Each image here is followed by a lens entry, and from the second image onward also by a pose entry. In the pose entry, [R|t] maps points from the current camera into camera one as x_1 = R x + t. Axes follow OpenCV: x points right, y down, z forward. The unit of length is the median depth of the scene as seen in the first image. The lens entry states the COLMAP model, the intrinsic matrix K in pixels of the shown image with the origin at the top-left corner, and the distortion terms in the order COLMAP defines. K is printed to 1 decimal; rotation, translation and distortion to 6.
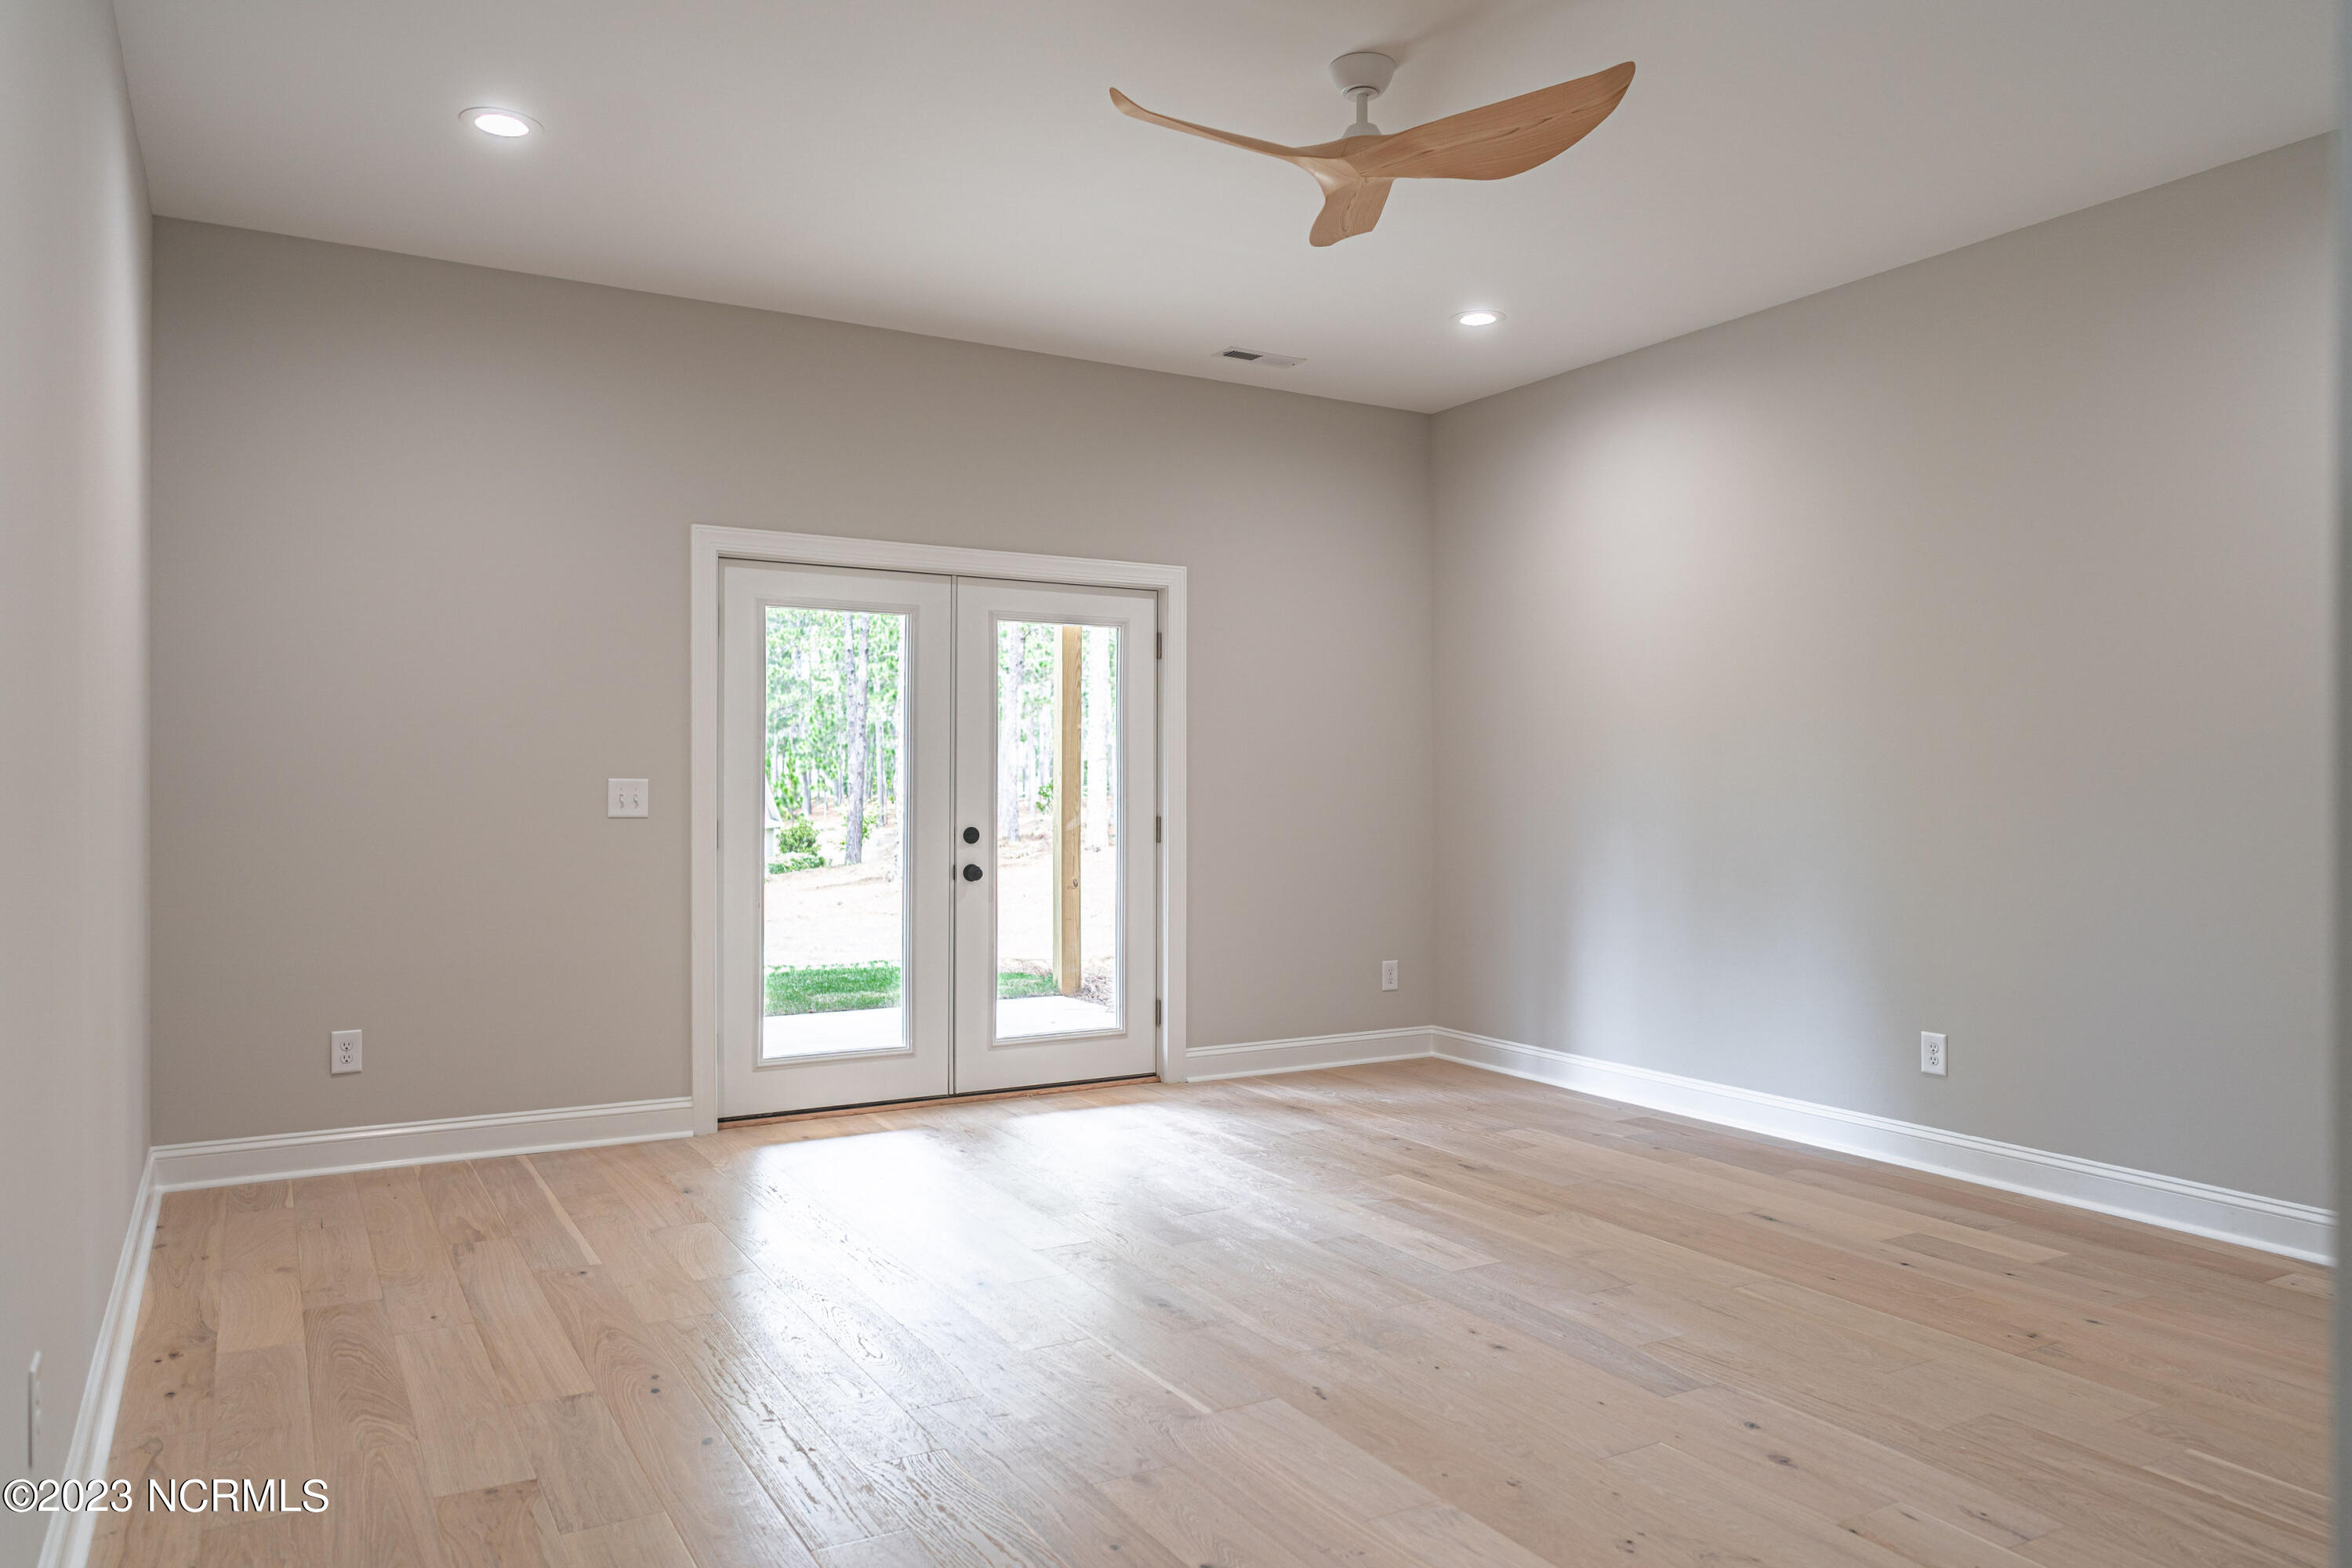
lens RADIAL K [[1574.4, 0, 1165.7], [0, 1574.4, 790.9], [0, 0, 1]] dist [-0.001530, 0.002157]
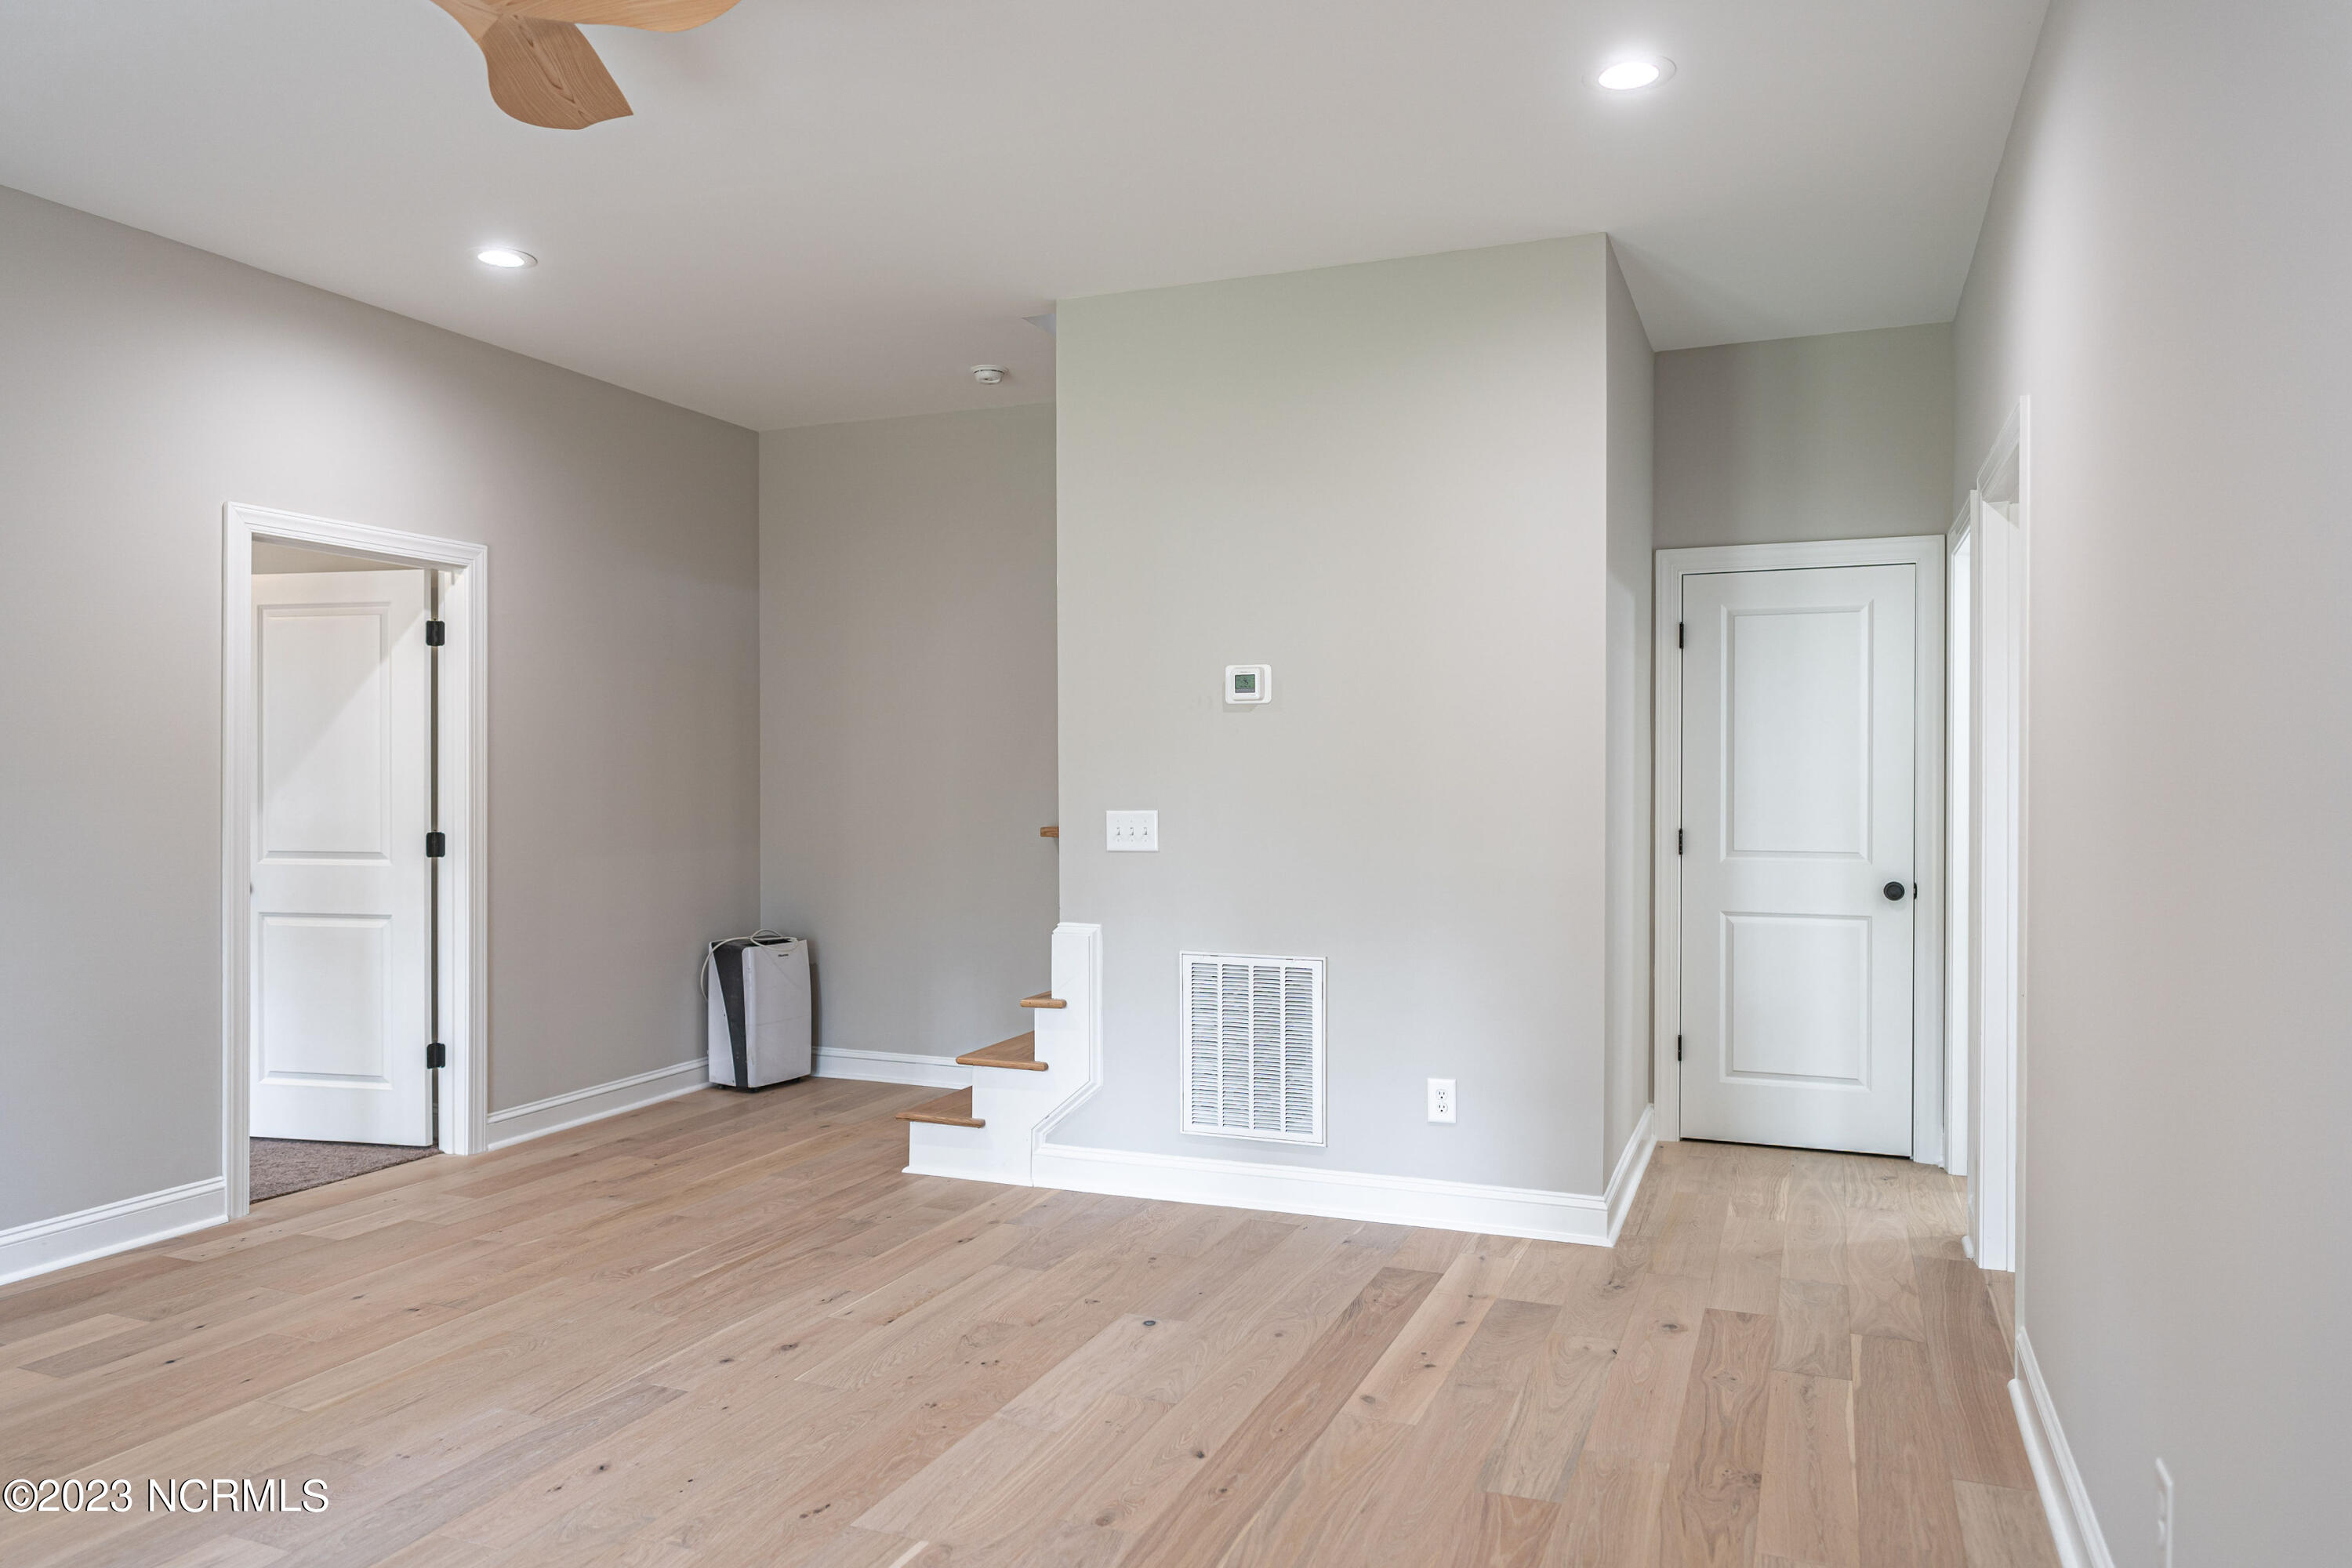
lens RADIAL K [[1587.1, 0, 1162.4], [0, 1587.1, 790.8], [0, 0, 1]] dist [0.002179, 0.002161]
pose [[-0.615820, -0.008350, 0.787843, -0.692987], [0.000640, 0.999938, 0.011099, -0.039720], [-0.787887, 0.007339, -0.615776, 1.309722]]
